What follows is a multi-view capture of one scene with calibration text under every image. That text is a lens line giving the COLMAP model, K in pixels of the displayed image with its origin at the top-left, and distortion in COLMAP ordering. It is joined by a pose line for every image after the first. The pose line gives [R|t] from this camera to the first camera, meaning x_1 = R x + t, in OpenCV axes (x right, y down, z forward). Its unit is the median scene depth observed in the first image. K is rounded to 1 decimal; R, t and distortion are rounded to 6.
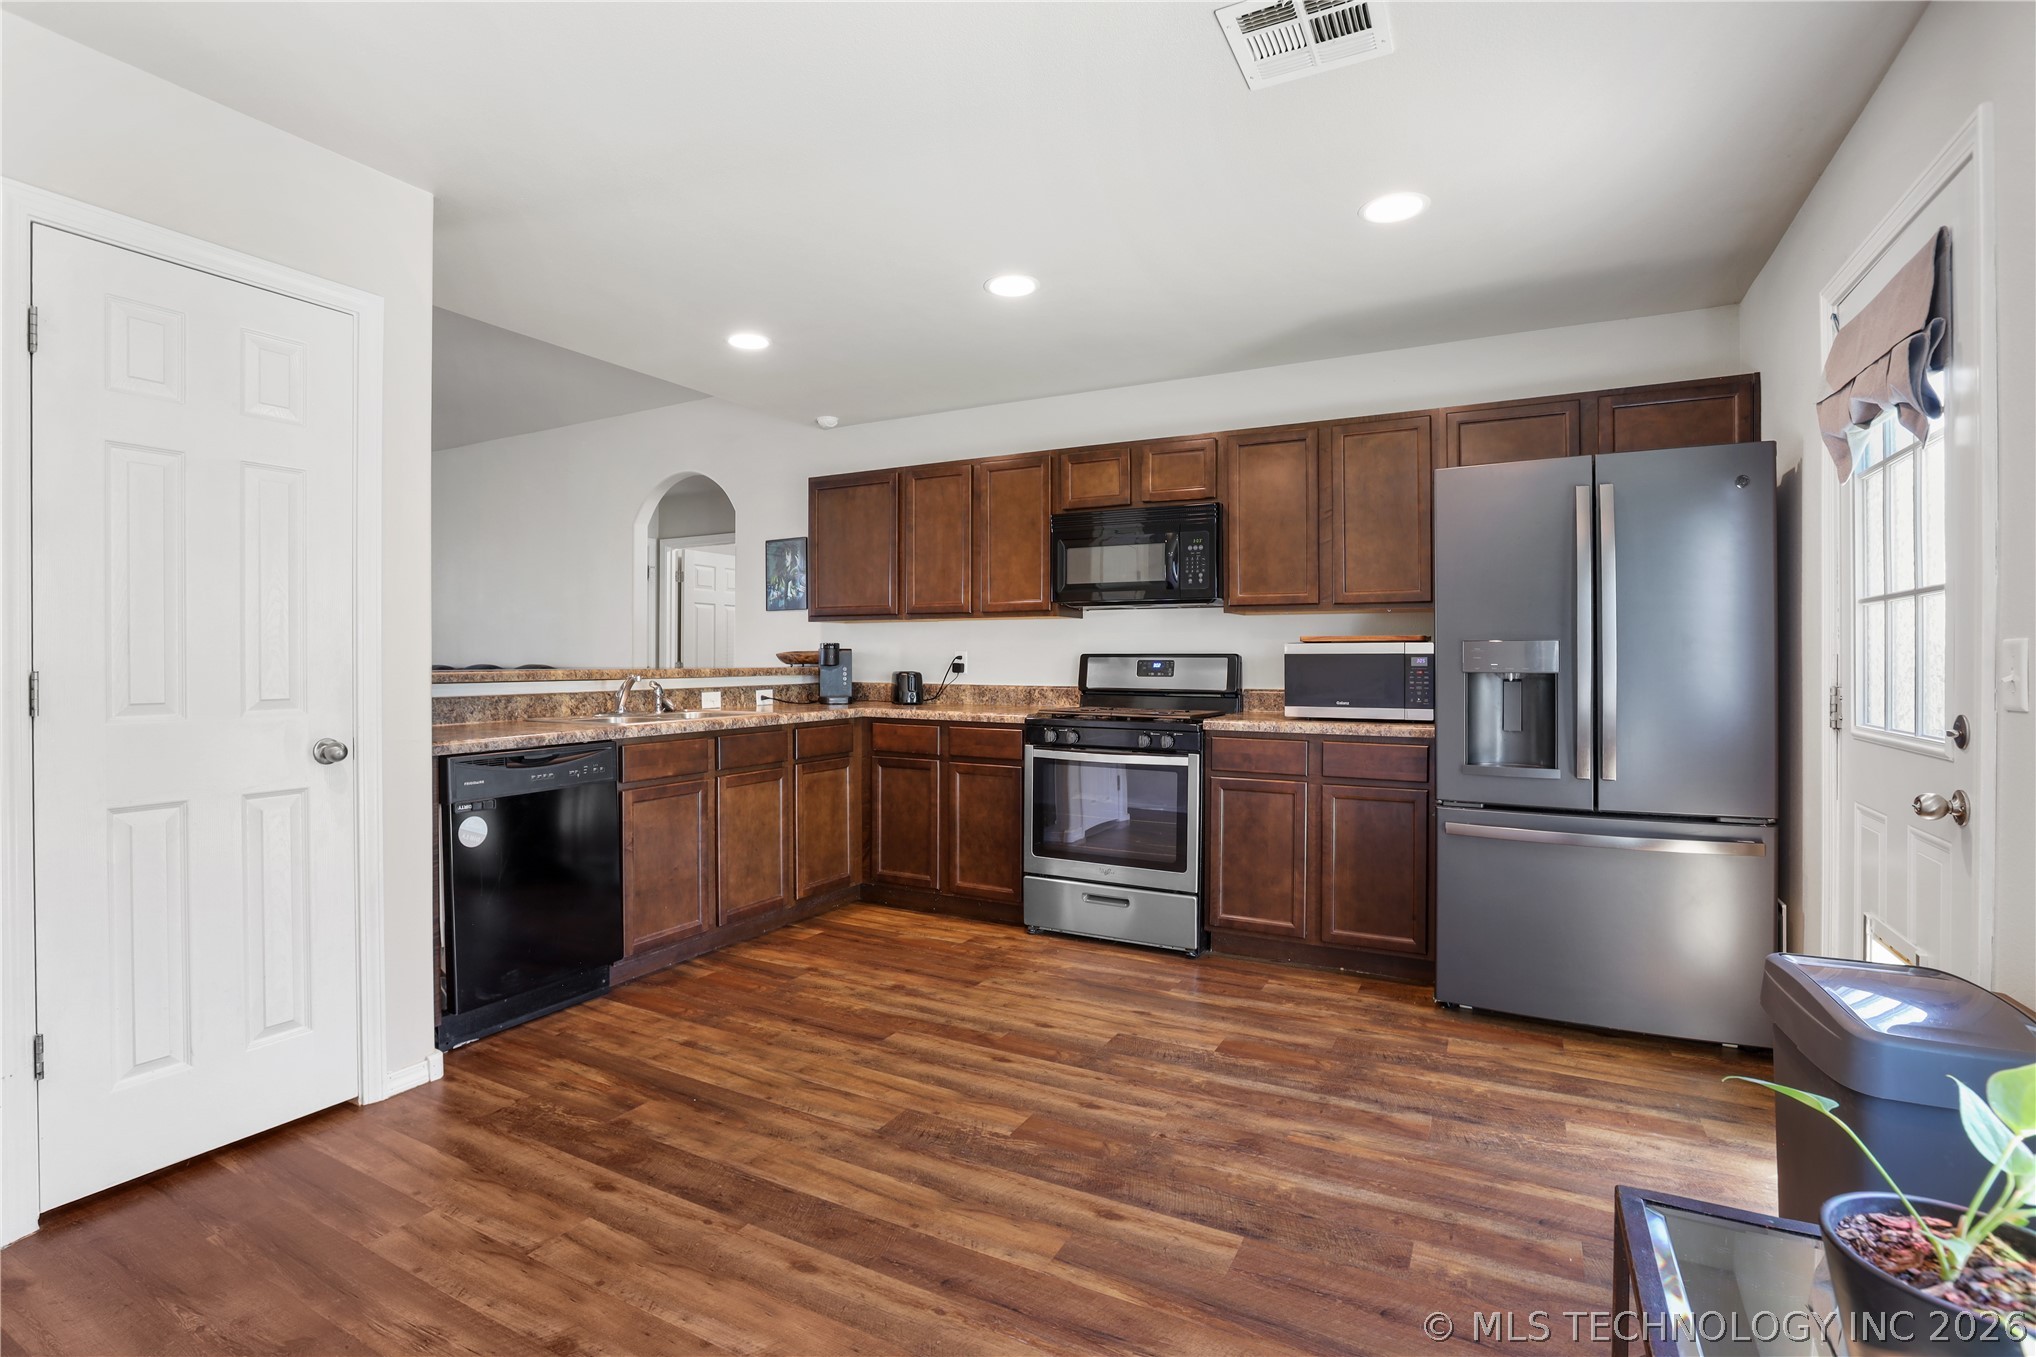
lens RADIAL K [[952.4, 0, 997.2], [0, 952.4, 652.1], [0, 0, 1]] dist [-0.056729, 0.021823]
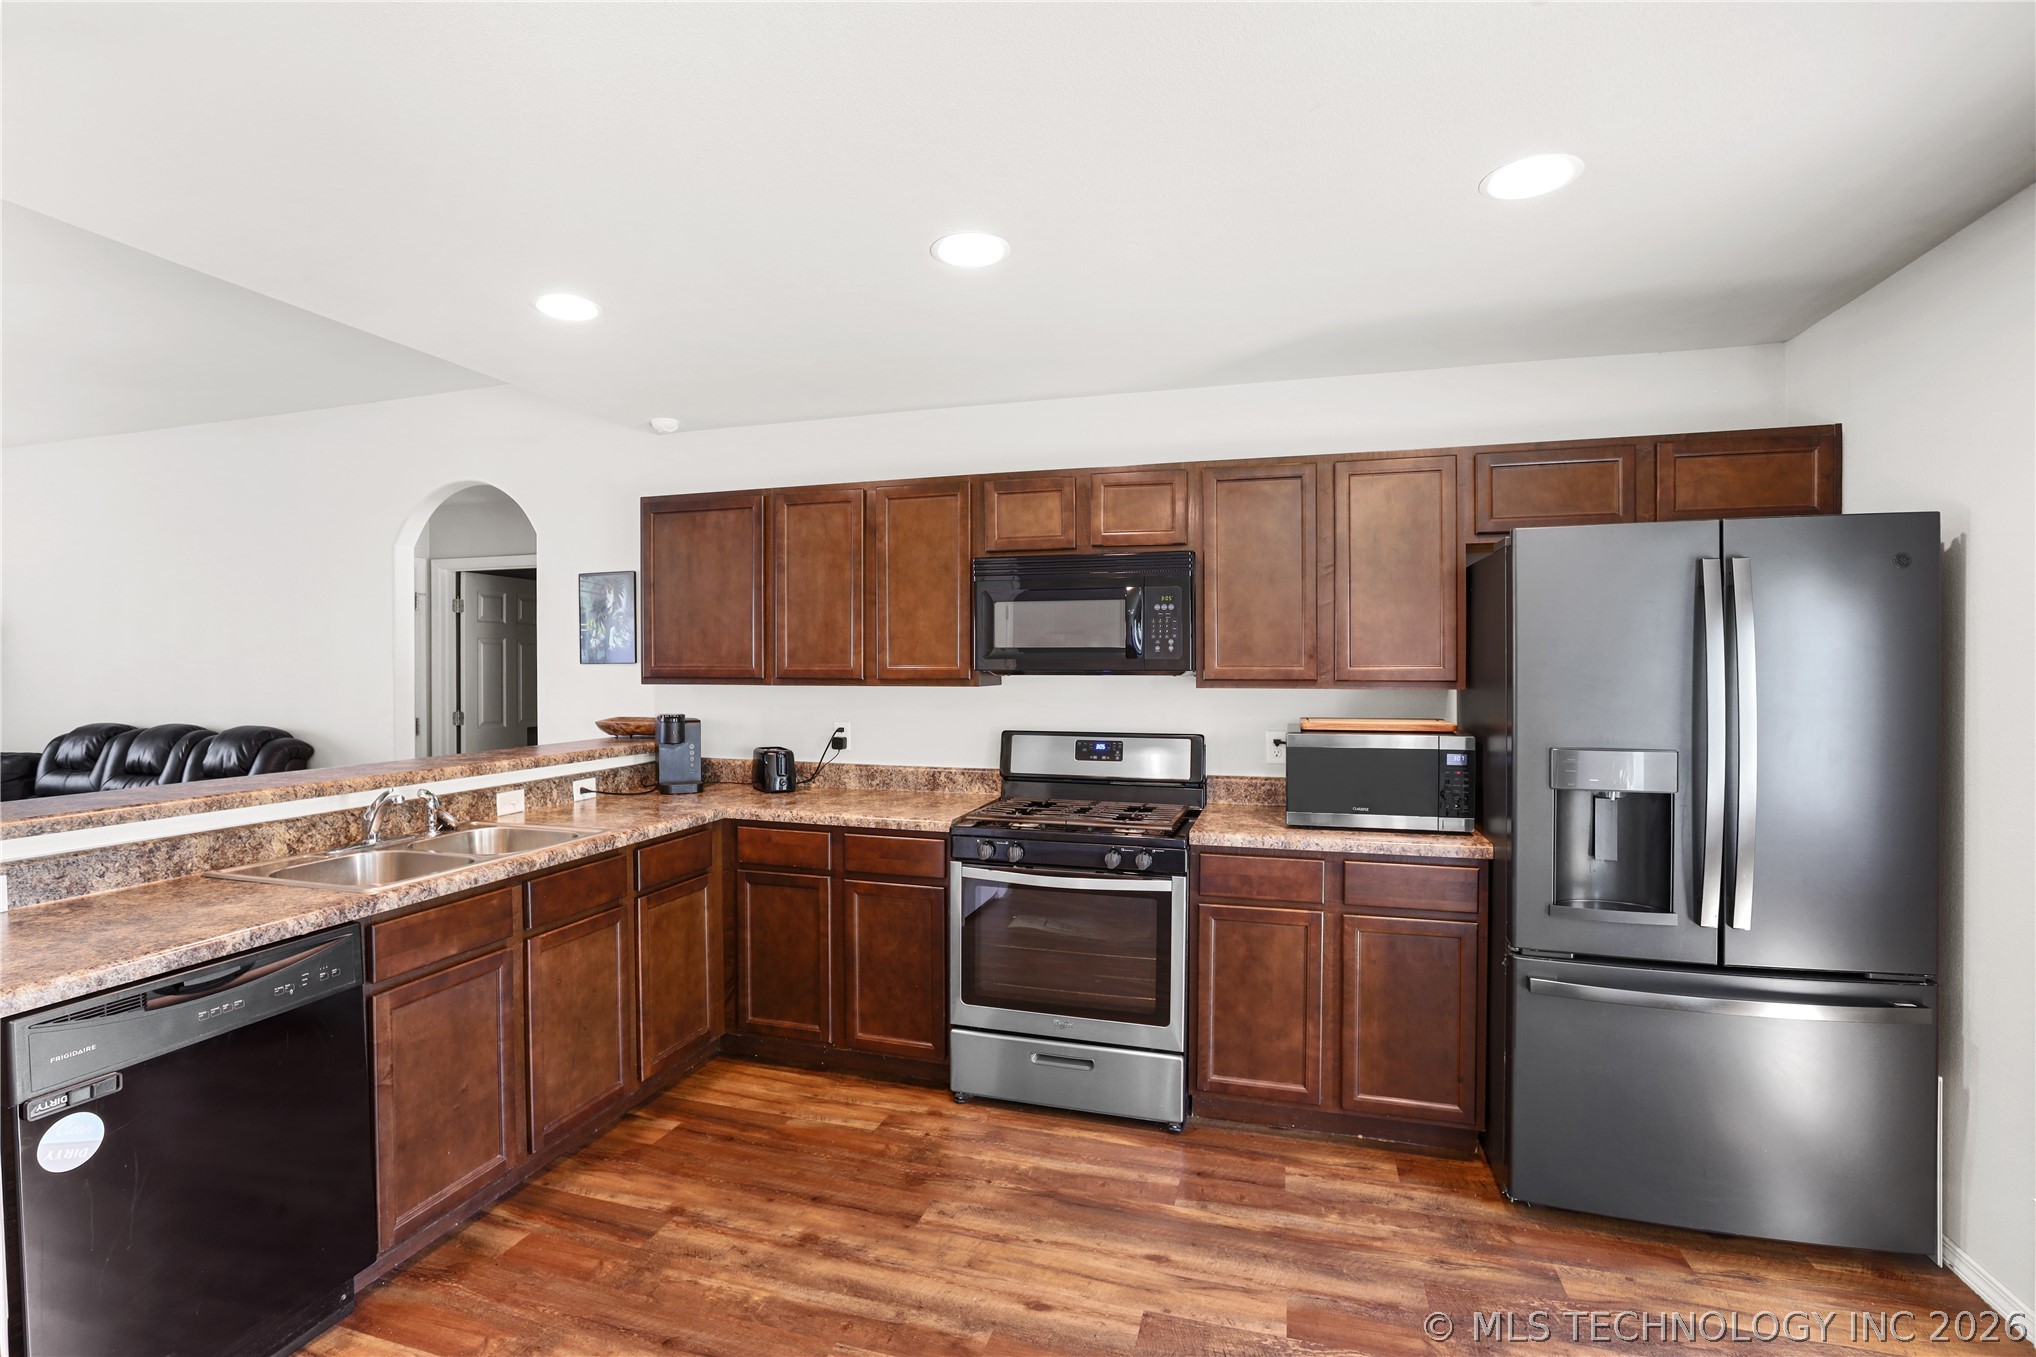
lens RADIAL K [[941.8, 0, 991.7], [0, 941.8, 672.2], [0, 0, 1]] dist [-0.051945, 0.020606]
pose [[0.980006, -0.002493, 0.198953, -0.095630], [0.000055, 0.999925, 0.012257, -0.068678], [-0.198968, -0.012001, 0.979932, 0.268353]]
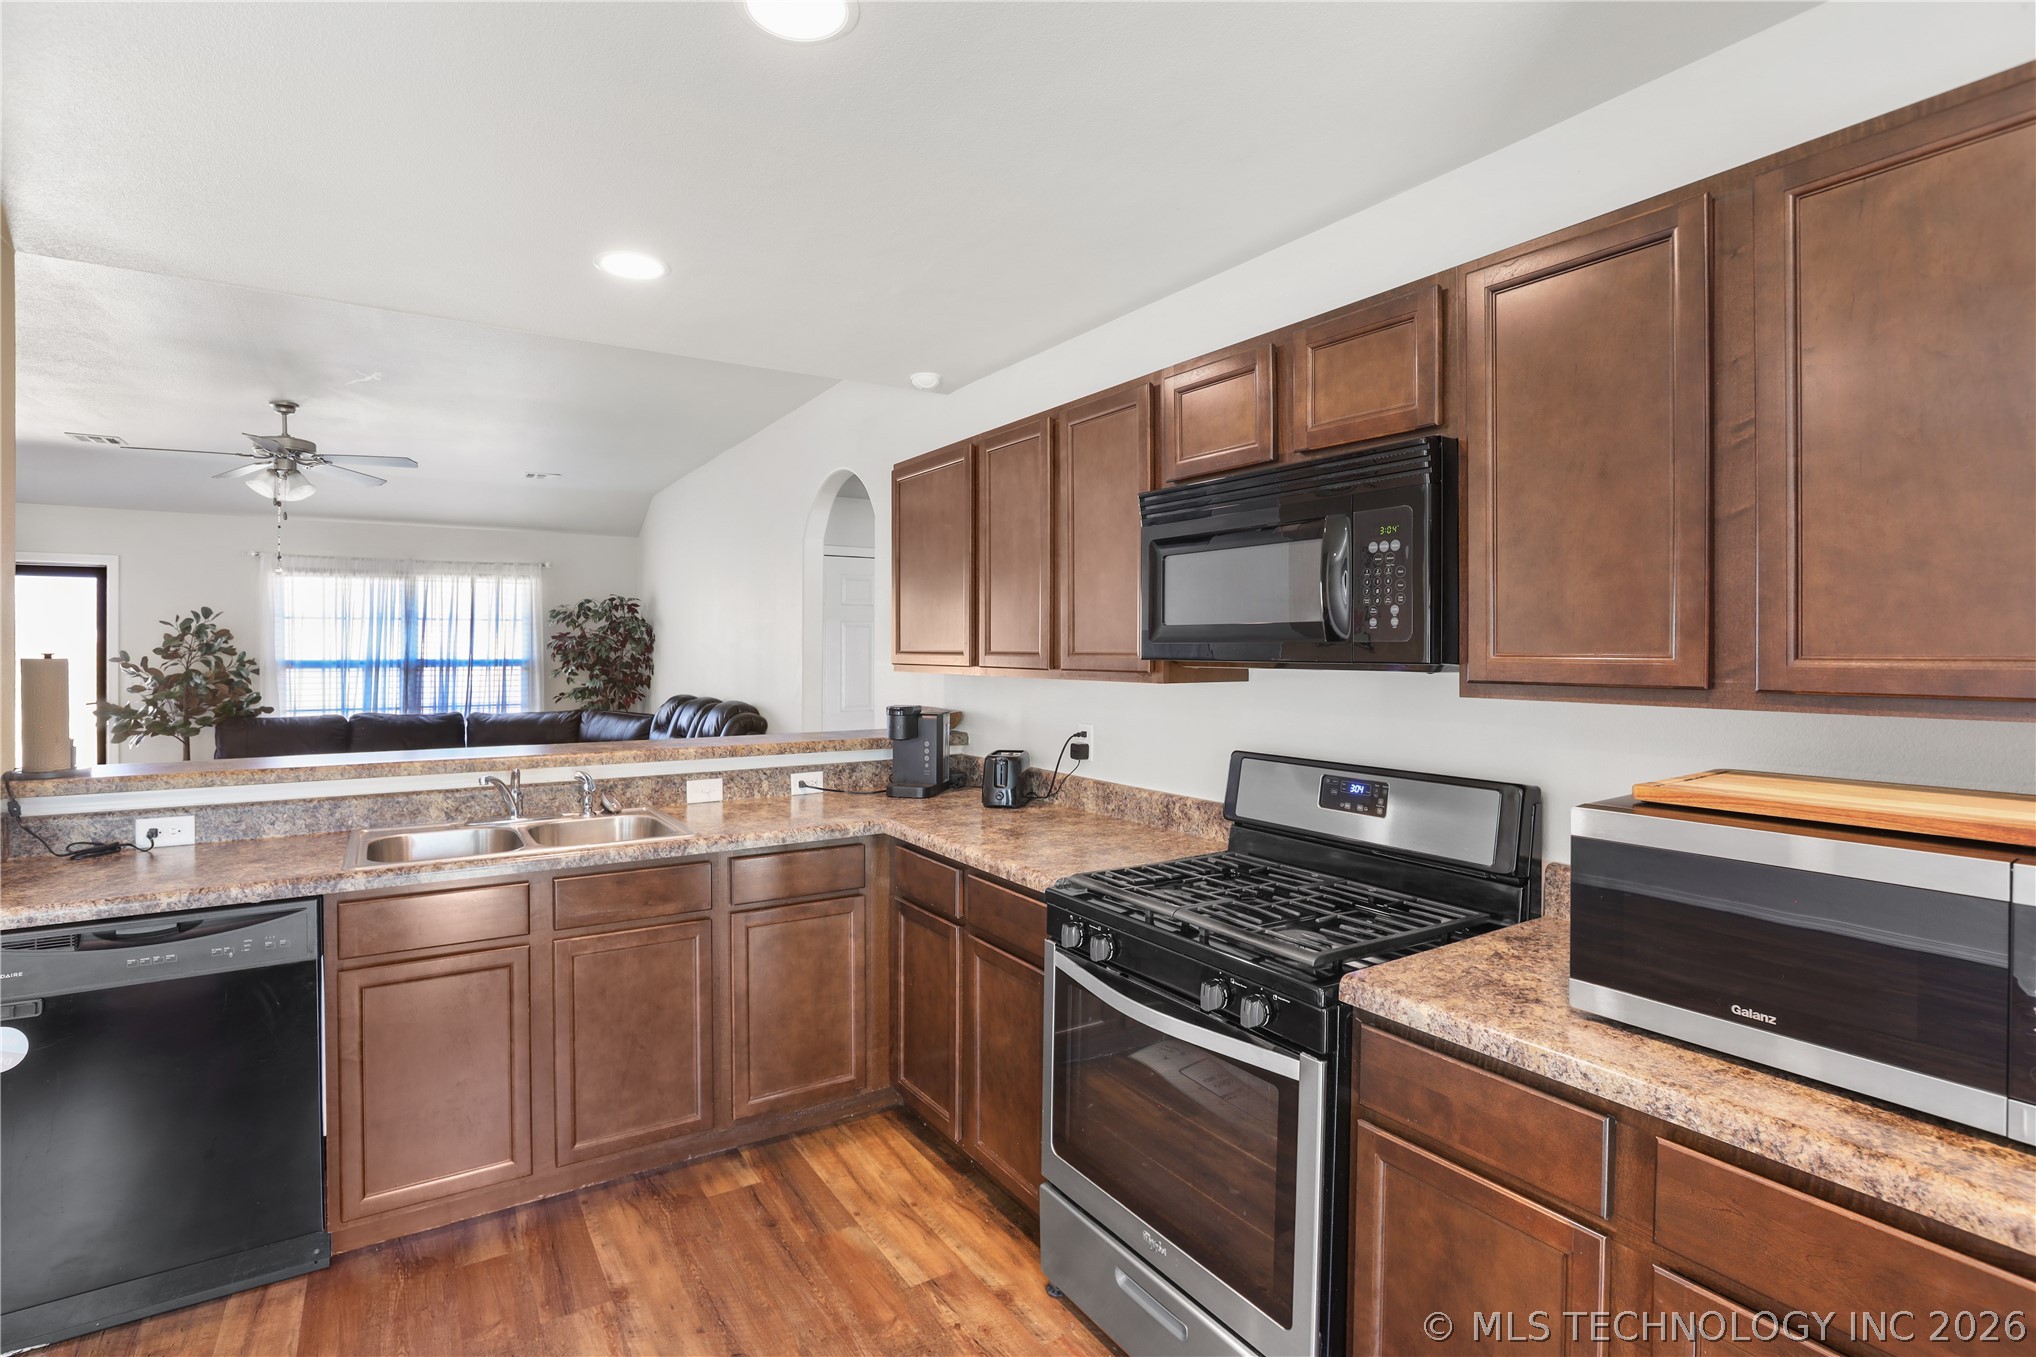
lens RADIAL K [[952.4, 0, 997.2], [0, 952.4, 652.1], [0, 0, 1]] dist [-0.056729, 0.021823]
pose [[0.877317, 0.001550, -0.479908, 0.274879], [0.002211, 0.999971, 0.007271, -0.068868], [0.479906, -0.007439, 0.877288, 0.568208]]
